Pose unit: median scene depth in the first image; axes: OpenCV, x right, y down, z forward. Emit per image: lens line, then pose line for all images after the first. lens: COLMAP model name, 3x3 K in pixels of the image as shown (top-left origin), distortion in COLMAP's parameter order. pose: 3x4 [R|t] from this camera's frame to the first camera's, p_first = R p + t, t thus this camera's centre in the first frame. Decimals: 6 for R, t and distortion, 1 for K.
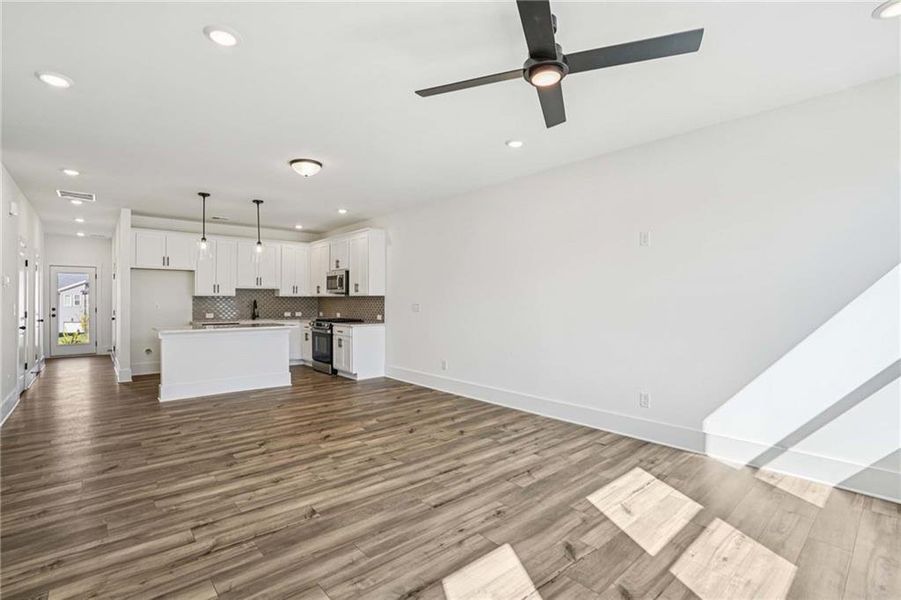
lens RADIAL K [[420.3, 0, 441.3], [0, 420.3, 294.8], [0, 0, 1]] dist [-0.050070, 0.017039]
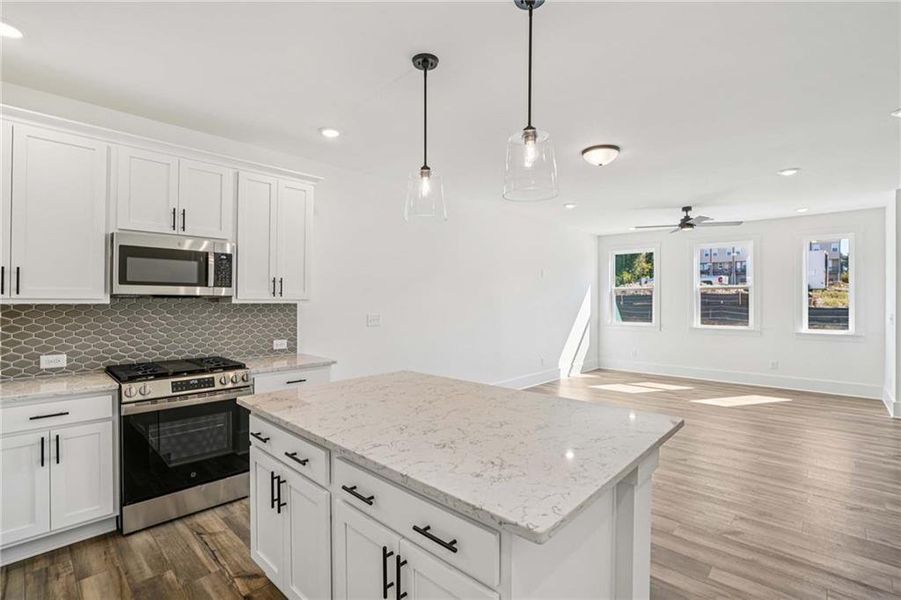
lens RADIAL K [[420.3, 0, 445.8], [0, 420.3, 301.6], [0, 0, 1]] dist [-0.050070, 0.017039]
pose [[-0.100635, -0.000073, 0.994923, -1.163326], [-0.013224, 0.999912, -0.001264, -0.002961], [-0.994836, -0.013284, -0.100627, 1.437294]]
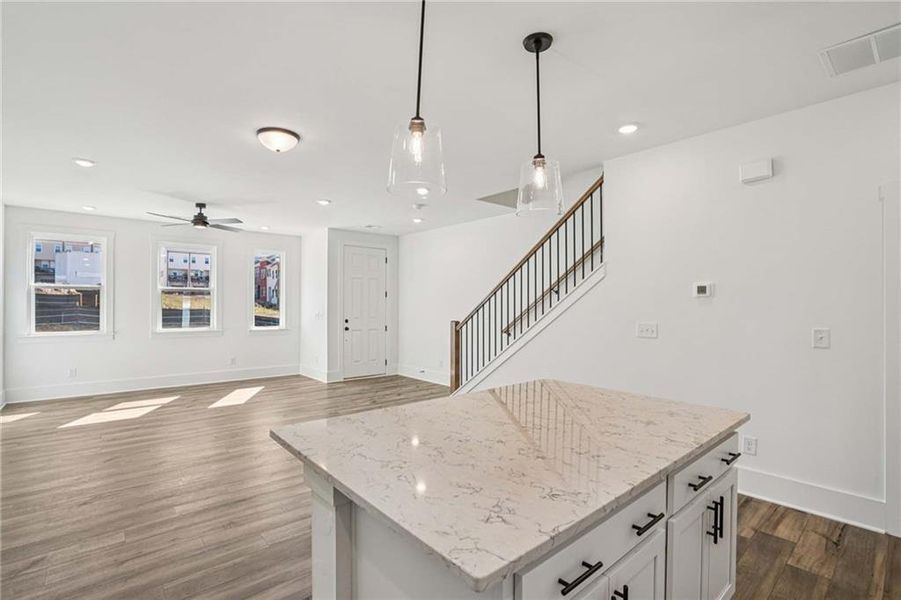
lens RADIAL K [[420.3, 0, 445.3], [0, 420.3, 303.0], [0, 0, 1]] dist [-0.050070, 0.017039]
pose [[-0.999977, -0.002748, -0.006149, -0.639397], [-0.002638, 0.999839, -0.017726, 0.002927], [0.006196, -0.017709, -0.999824, 1.800984]]
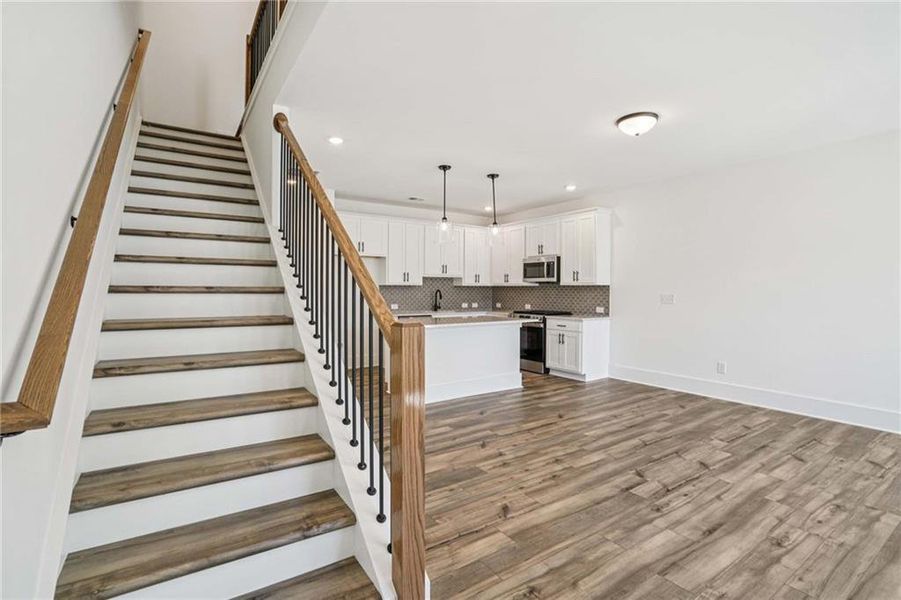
lens RADIAL K [[420.3, 0, 444.0], [0, 420.3, 294.8], [0, 0, 1]] dist [-0.050070, 0.017039]
pose [[0.991686, 0.003986, -0.128617, -0.607053], [-0.000967, 0.999723, 0.023528, 0.003661], [0.128675, -0.023208, 0.991415, 0.165130]]
